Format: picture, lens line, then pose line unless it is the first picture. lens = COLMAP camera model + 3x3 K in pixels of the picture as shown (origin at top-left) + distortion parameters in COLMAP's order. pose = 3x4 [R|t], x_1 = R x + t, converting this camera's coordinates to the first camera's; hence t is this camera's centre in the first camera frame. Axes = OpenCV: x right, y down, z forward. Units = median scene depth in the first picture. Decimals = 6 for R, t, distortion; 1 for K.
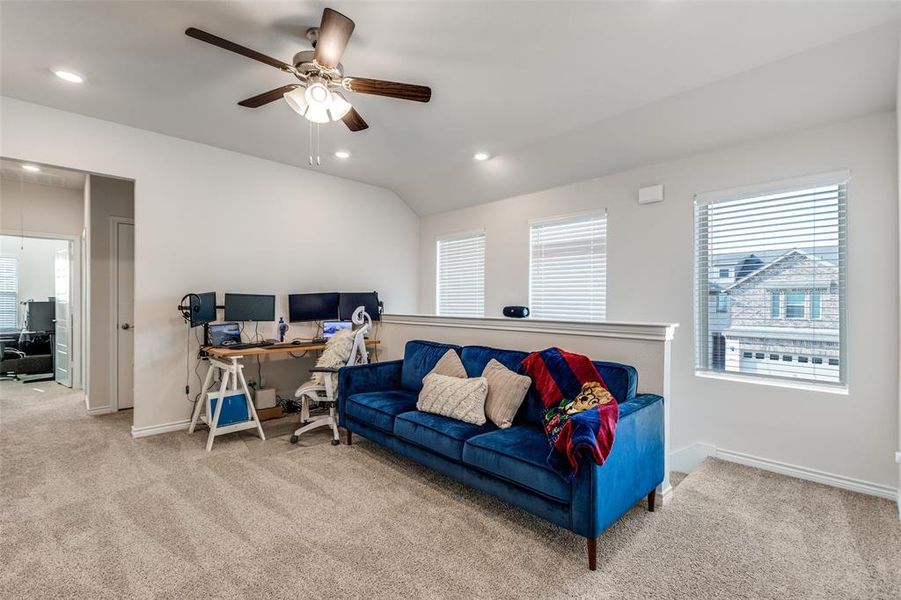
lens RADIAL K [[402.7, 0, 446.6], [0, 402.7, 304.2], [0, 0, 1]] dist [-0.000113, -0.000080]
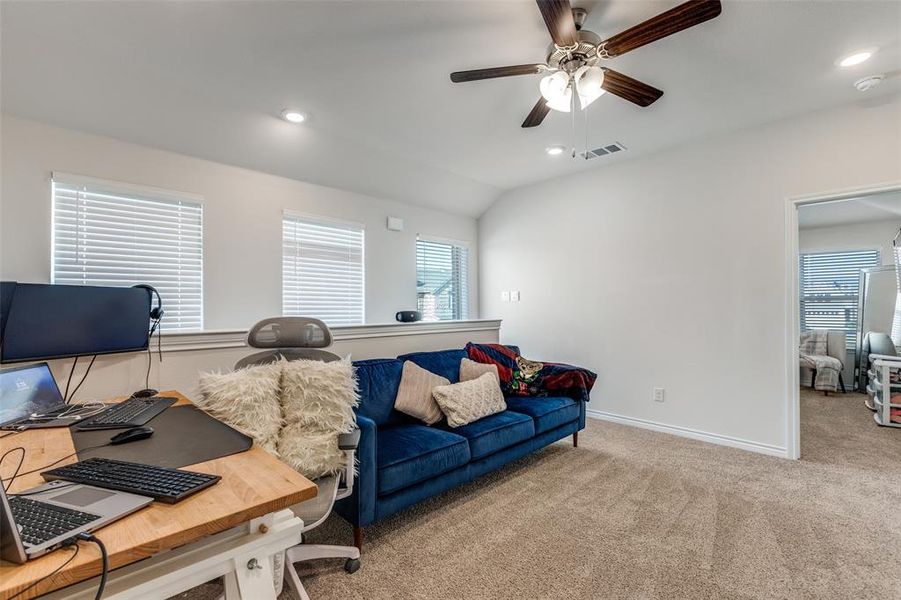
lens RADIAL K [[402.7, 0, 446.6], [0, 402.7, 304.2], [0, 0, 1]] dist [-0.000113, -0.000080]
pose [[-0.001819, -0.001816, 0.999997, -0.632949], [0.004420, 0.999989, 0.001824, -0.010780], [-0.999989, 0.004423, -0.001811, 0.662649]]
